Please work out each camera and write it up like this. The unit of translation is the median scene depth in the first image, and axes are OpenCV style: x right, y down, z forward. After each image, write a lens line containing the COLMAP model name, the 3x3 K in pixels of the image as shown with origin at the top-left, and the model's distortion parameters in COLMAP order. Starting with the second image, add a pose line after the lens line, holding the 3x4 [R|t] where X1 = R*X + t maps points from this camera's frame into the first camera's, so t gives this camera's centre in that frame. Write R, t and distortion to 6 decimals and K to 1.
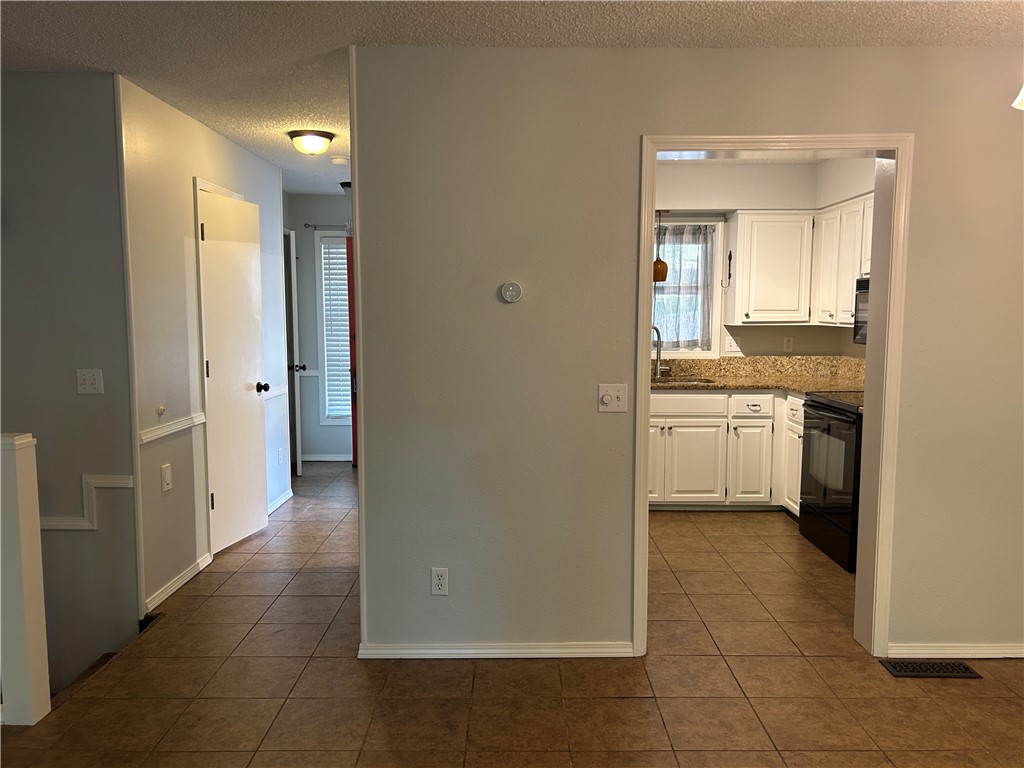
lens RADIAL K [[781.8, 0, 517.8], [0, 781.8, 382.5], [0, 0, 1]] dist [0.108305, -0.159631]
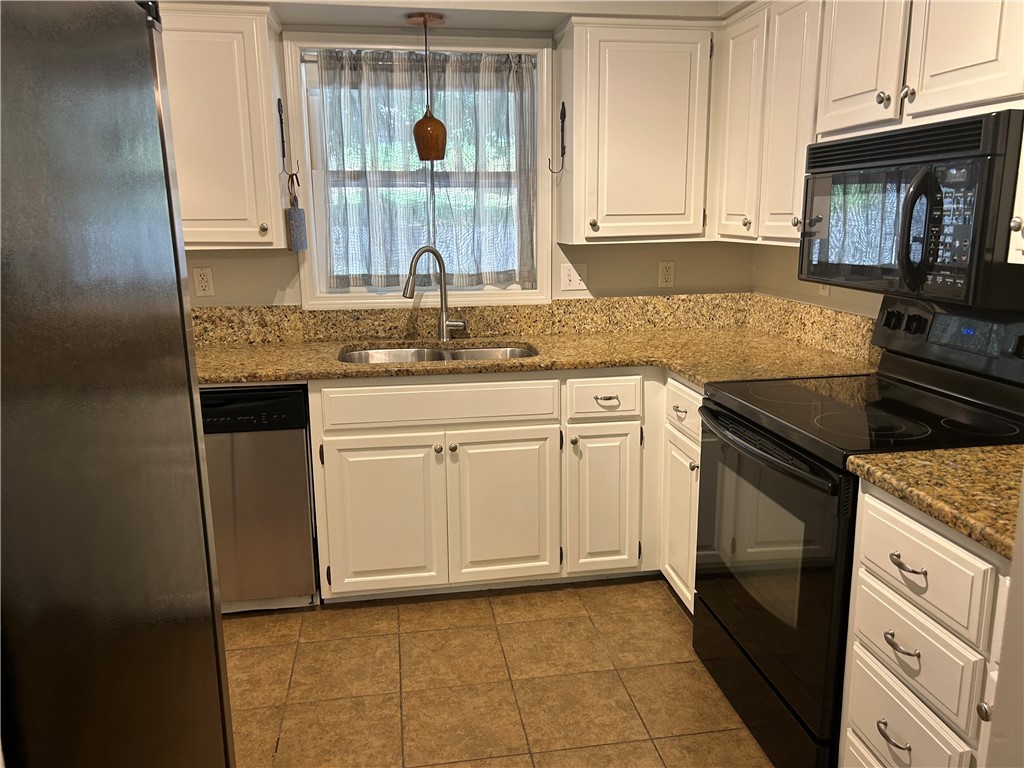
lens RADIAL K [[781.8, 0, 517.8], [0, 781.8, 382.5], [0, 0, 1]] dist [0.108305, -0.159631]
pose [[0.987426, -0.047295, 0.150840, 0.152627], [0.029885, 0.992838, 0.115667, -0.041766], [-0.155231, -0.109705, 0.981768, 0.467357]]
